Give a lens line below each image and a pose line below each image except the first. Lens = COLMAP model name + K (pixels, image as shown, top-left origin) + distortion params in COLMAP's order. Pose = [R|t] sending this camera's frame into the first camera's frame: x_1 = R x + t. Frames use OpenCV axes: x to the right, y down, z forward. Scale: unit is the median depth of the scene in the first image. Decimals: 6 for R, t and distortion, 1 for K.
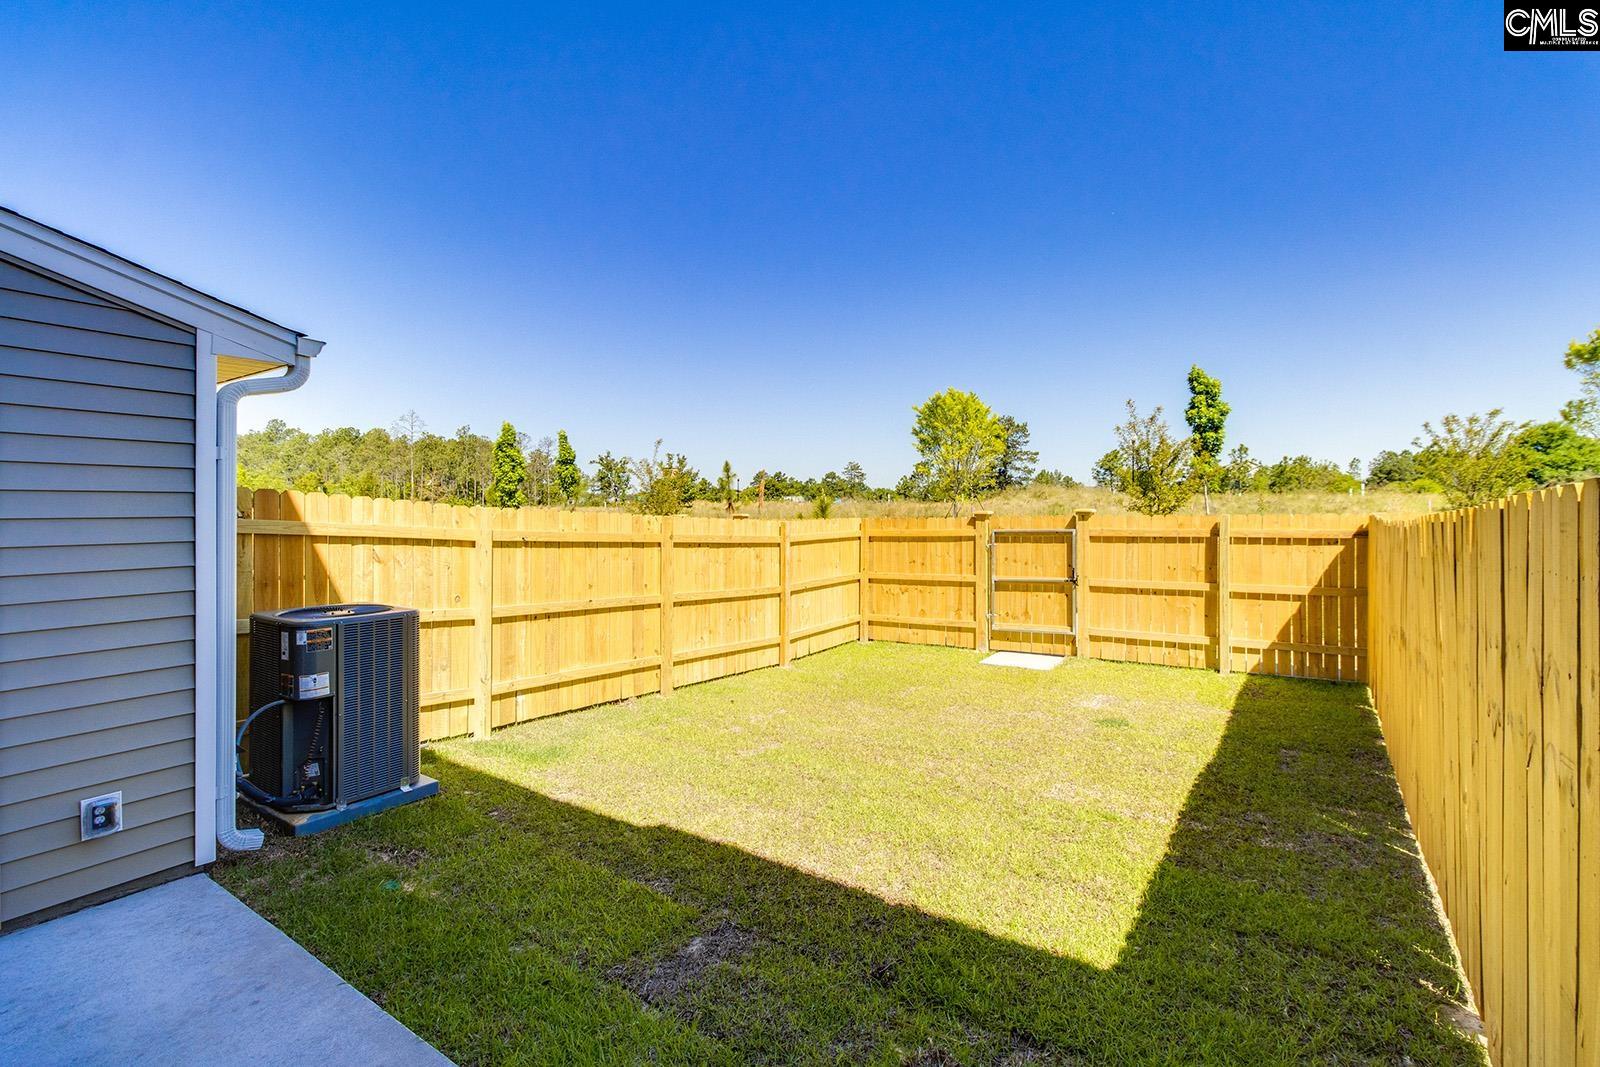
lens RADIAL K [[723.6, 0, 794.0], [0, 723.6, 541.2], [0, 0, 1]] dist [-0.015078, 0.000138]
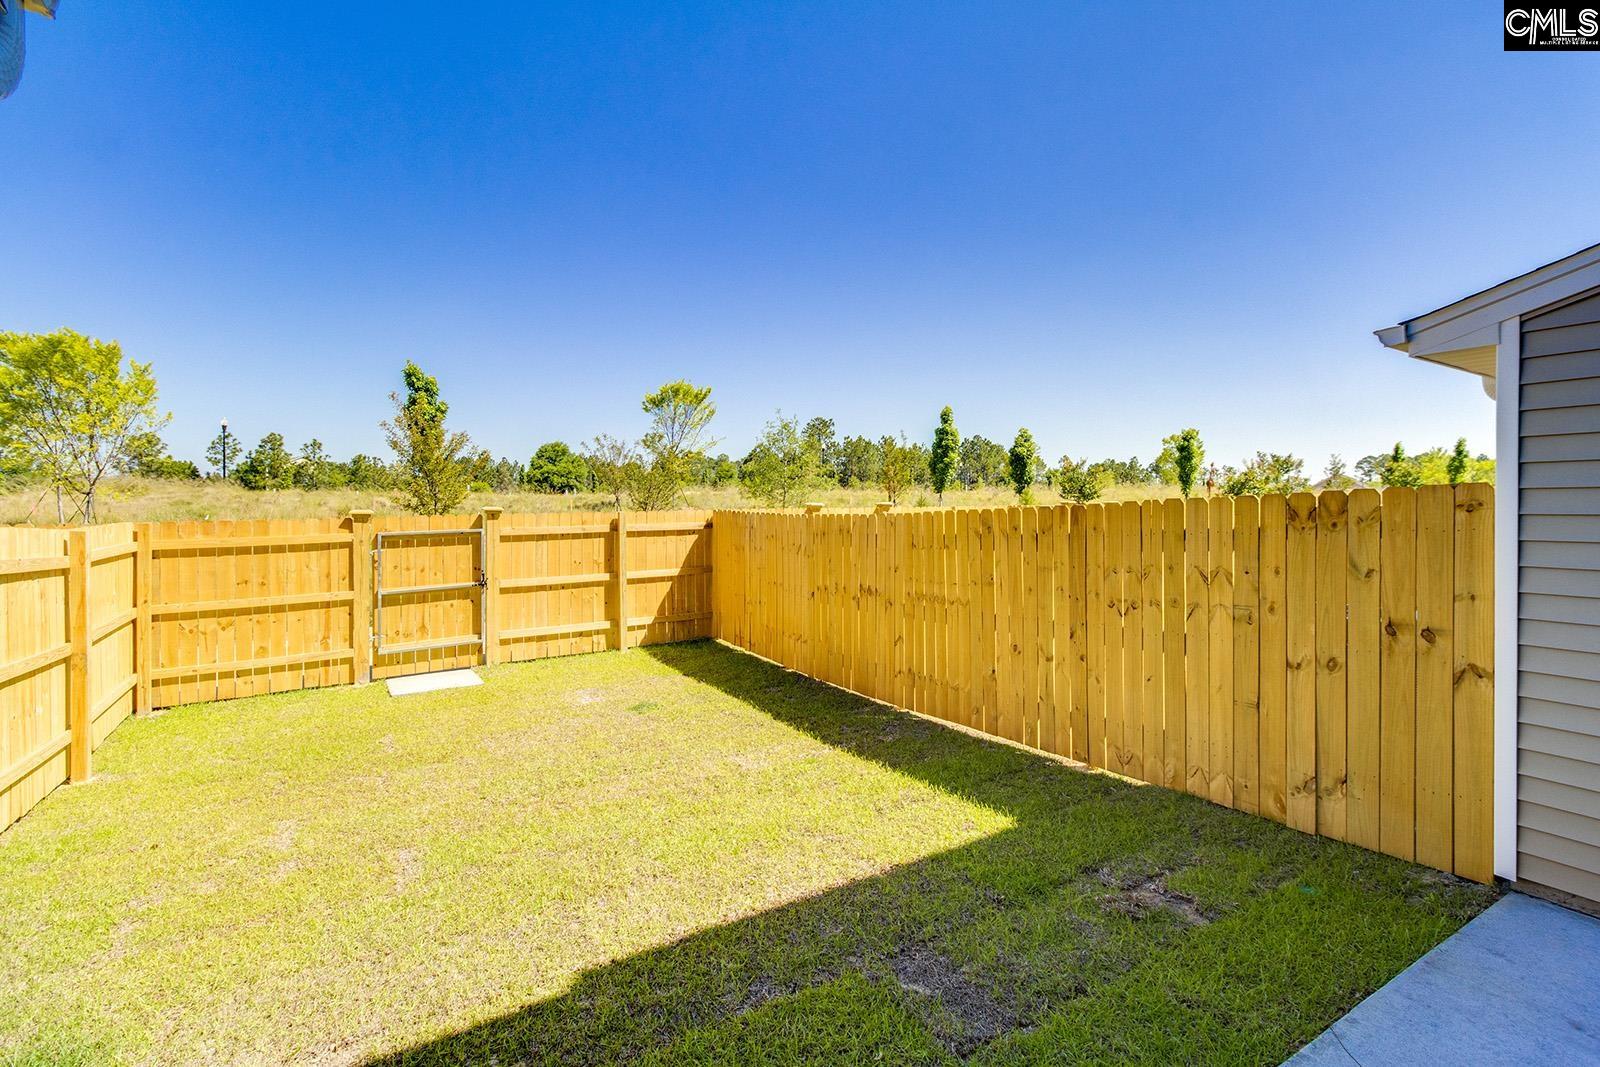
lens RADIAL K [[738.4, 0, 817.2], [0, 738.4, 511.1], [0, 0, 1]] dist [0.002862, 0.000392]
pose [[0.400323, -0.007559, 0.916343, -0.313211], [0.042695, 0.999034, -0.010411, -0.011361], [-0.915379, 0.043291, 0.400259, 0.213131]]
